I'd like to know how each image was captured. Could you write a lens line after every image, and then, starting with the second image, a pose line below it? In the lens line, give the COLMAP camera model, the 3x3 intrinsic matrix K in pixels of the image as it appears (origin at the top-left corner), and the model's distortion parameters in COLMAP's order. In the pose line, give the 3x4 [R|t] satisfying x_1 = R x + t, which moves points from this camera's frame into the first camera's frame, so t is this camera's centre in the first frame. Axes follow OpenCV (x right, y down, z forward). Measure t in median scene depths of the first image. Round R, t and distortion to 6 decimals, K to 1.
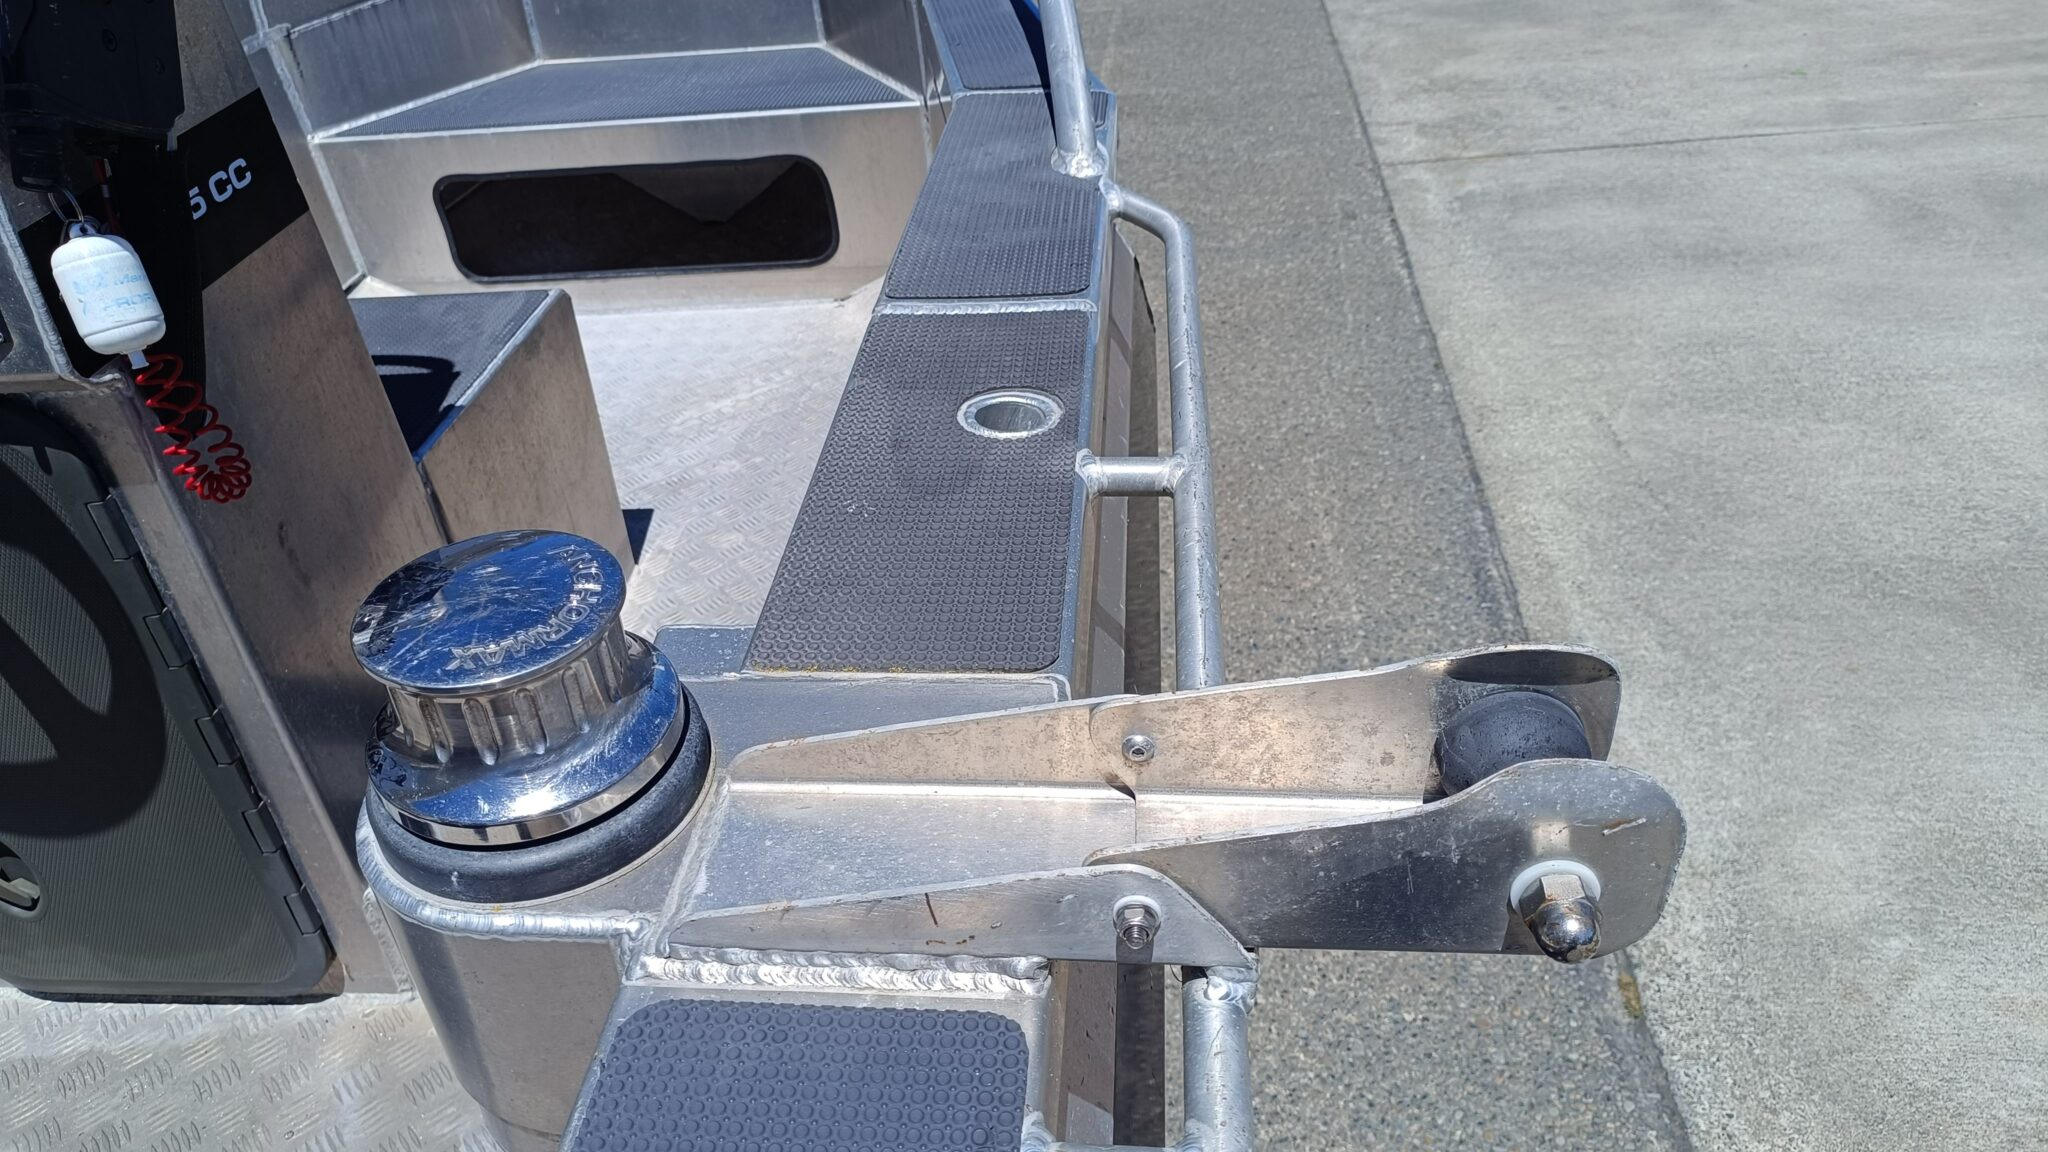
lens RADIAL K [[1391.7, 0, 1024.0], [0, 1391.7, 576.0], [0, 0, 1]] dist [0.000596, -0.001307]
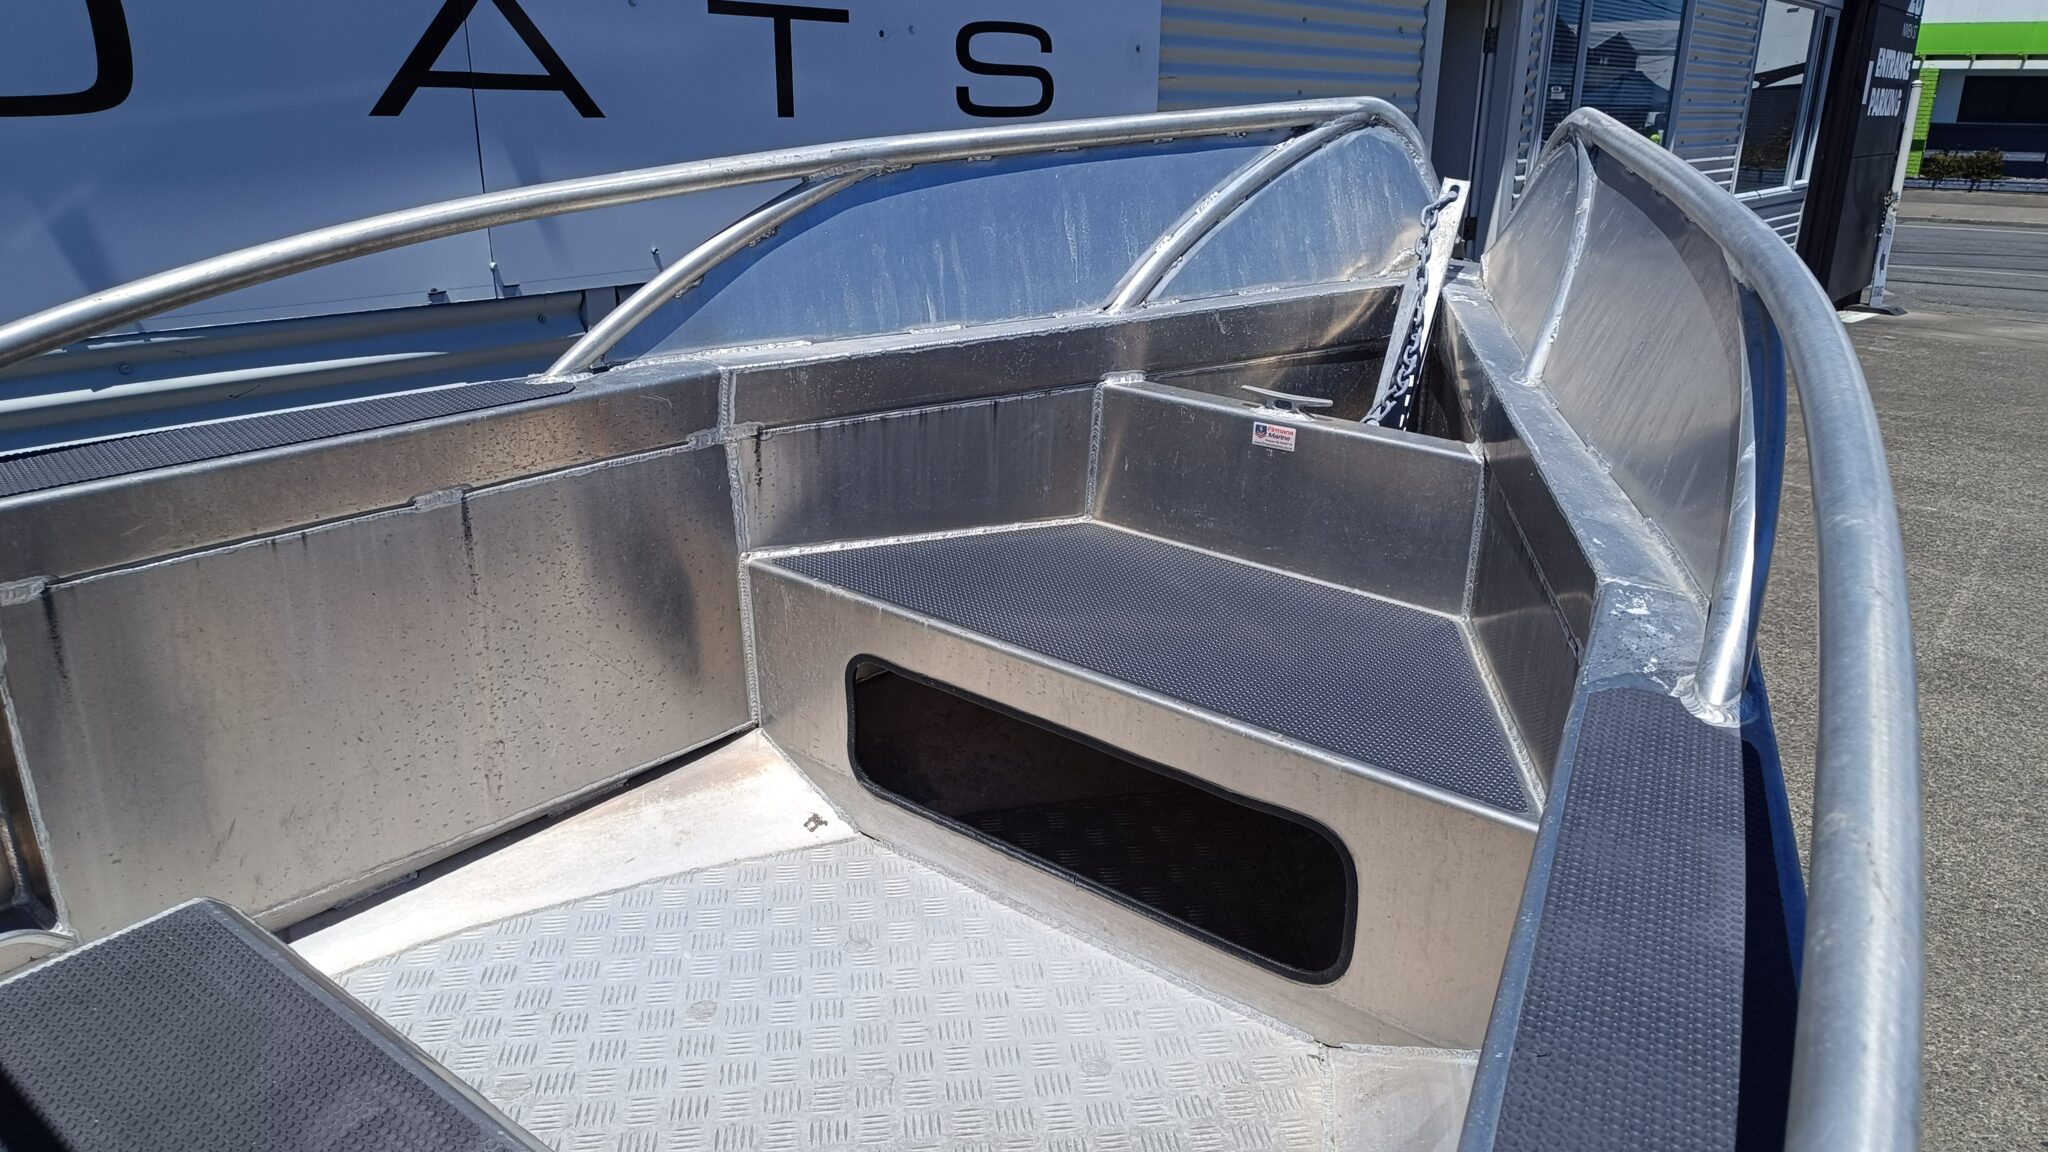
lens RADIAL K [[1441.6, 0, 1024.0], [0, 1441.6, 576.0], [0, 0, 1]] dist [0.036360, -0.000343]
pose [[0.837885, 0.293908, -0.459963, -0.013175], [-0.389874, 0.912005, -0.127455, -0.256299], [0.382029, 0.286120, 0.878743, 0.352506]]
